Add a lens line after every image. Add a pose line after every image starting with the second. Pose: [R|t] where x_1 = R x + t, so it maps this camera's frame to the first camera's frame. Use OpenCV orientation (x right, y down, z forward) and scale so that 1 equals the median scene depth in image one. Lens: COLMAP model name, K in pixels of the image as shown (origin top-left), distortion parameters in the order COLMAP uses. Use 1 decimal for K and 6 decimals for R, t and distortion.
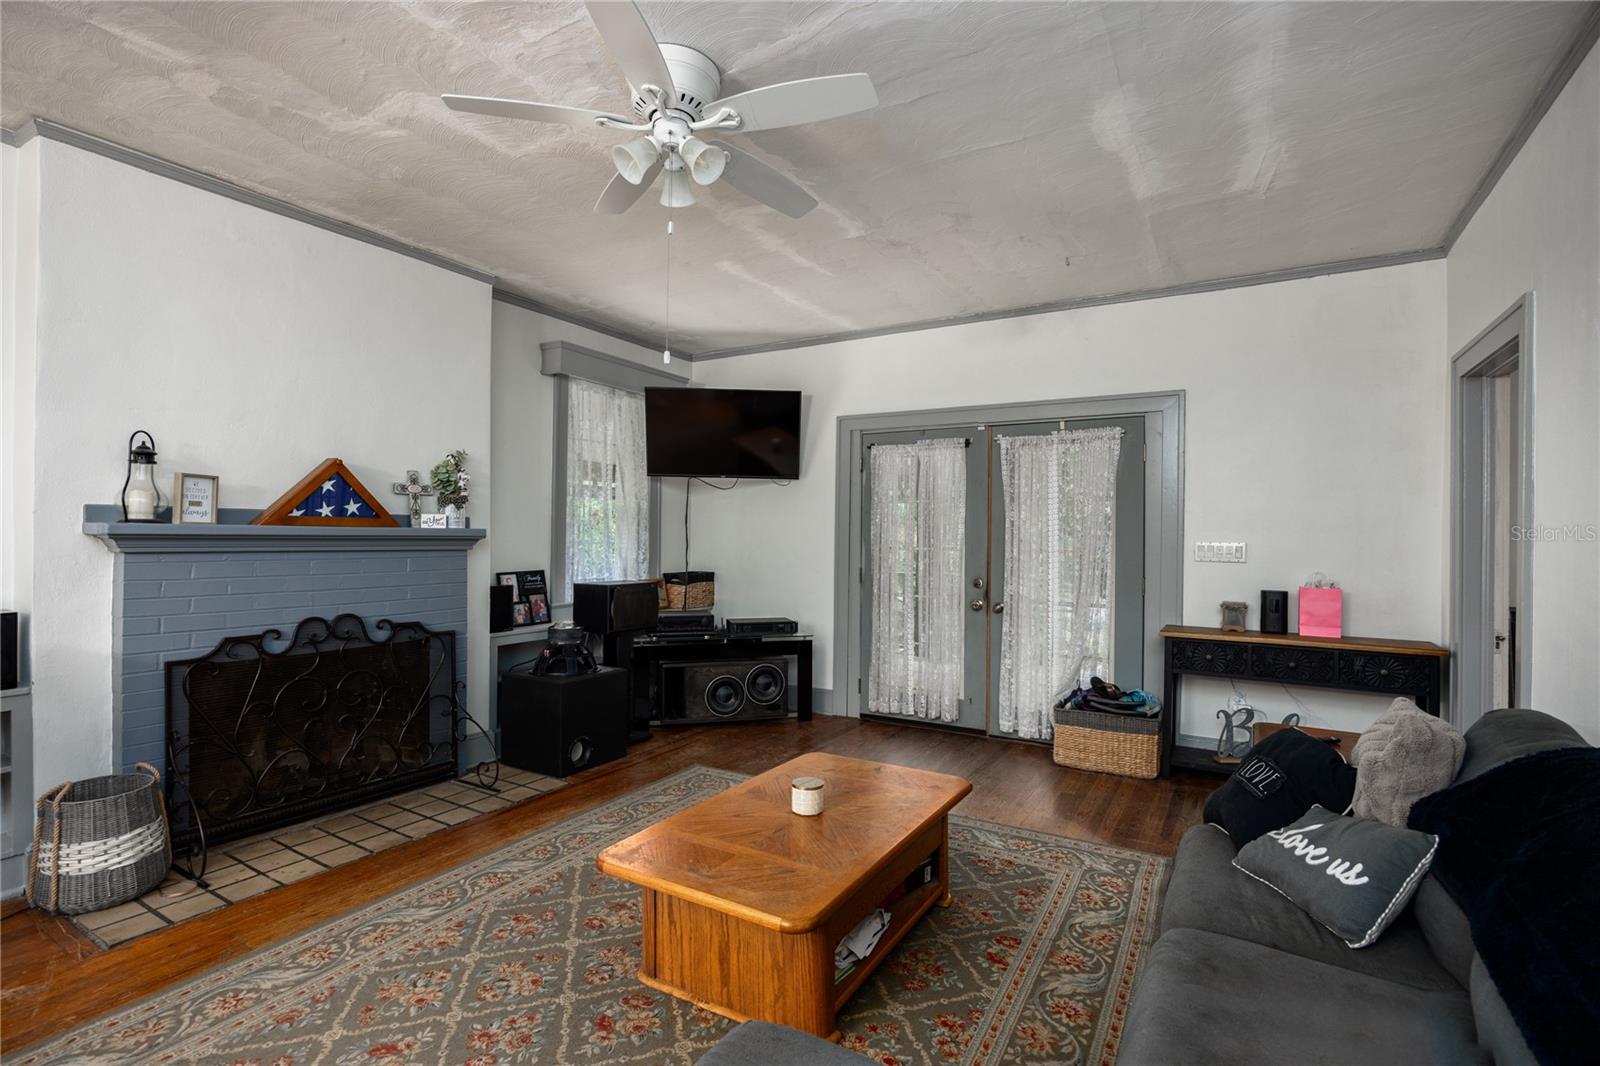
lens RADIAL K [[750.4, 0, 804.5], [0, 750.4, 534.5], [0, 0, 1]] dist [-0.011286, -0.000164]
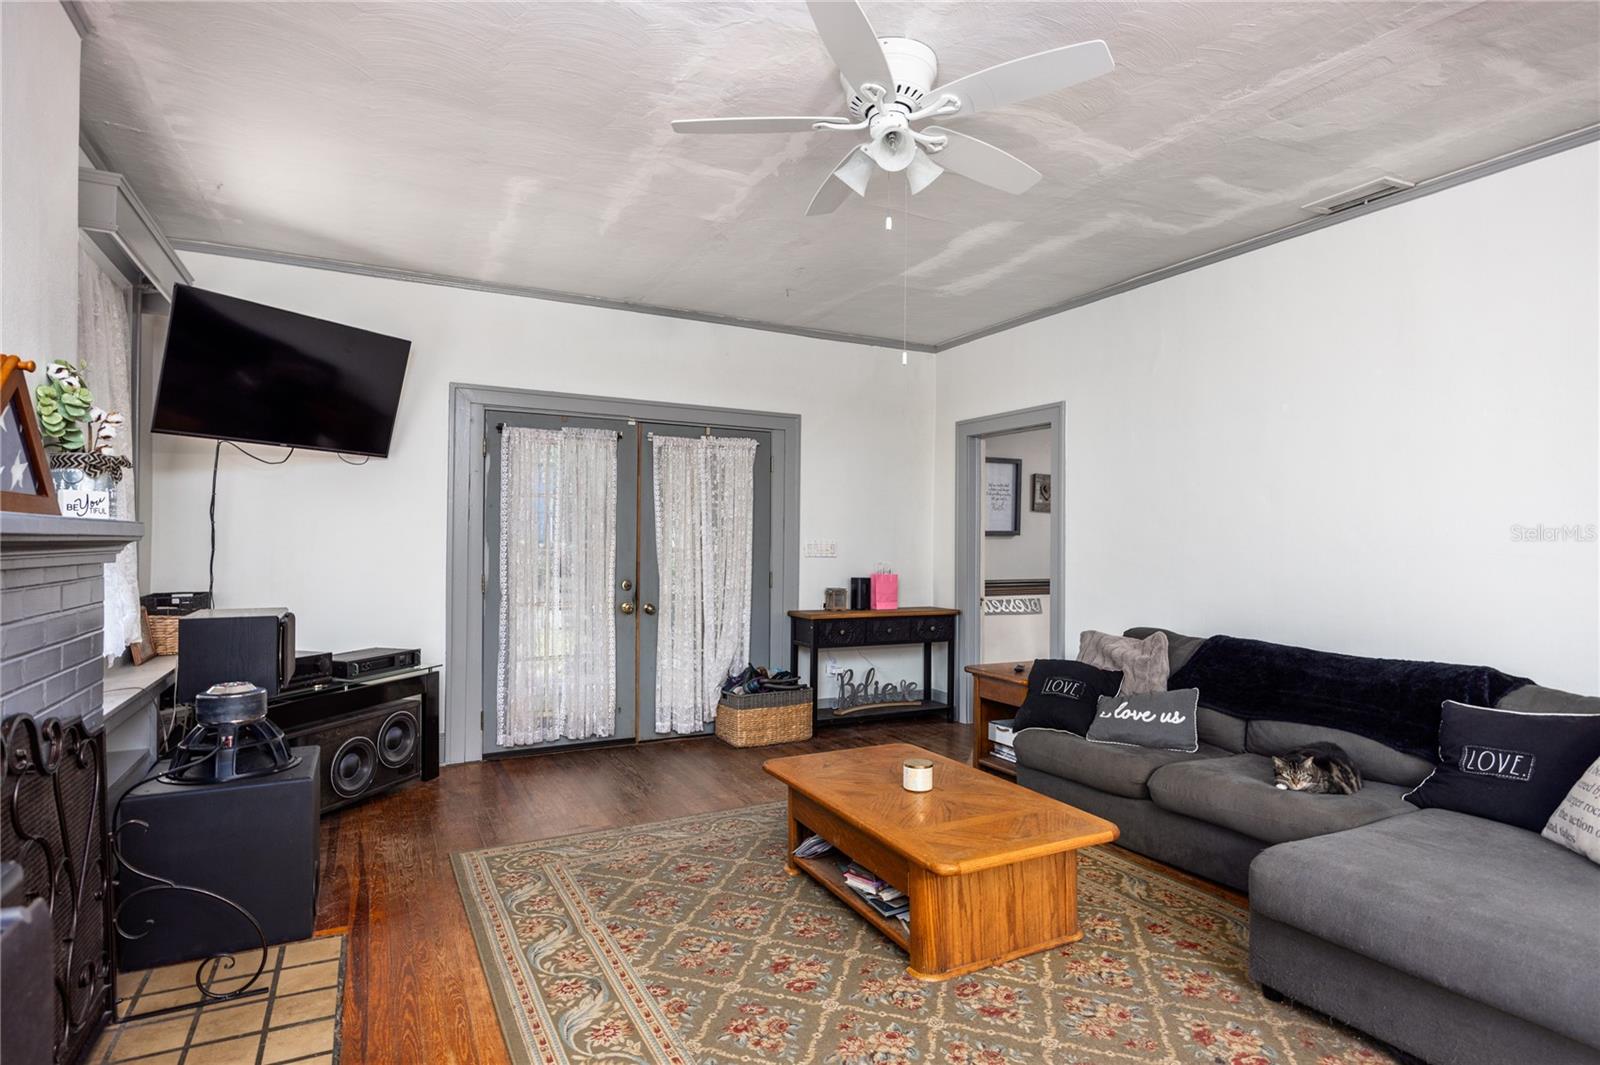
lens RADIAL K [[842.1, 0, 808.5], [0, 842.1, 531.3], [0, 0, 1]] dist [-0.010150, 0.001184]
pose [[0.516486, 0.005488, 0.856278, -0.779569], [-0.006389, 0.999976, -0.002556, -0.002917], [-0.856272, -0.004151, 0.516509, 0.345176]]
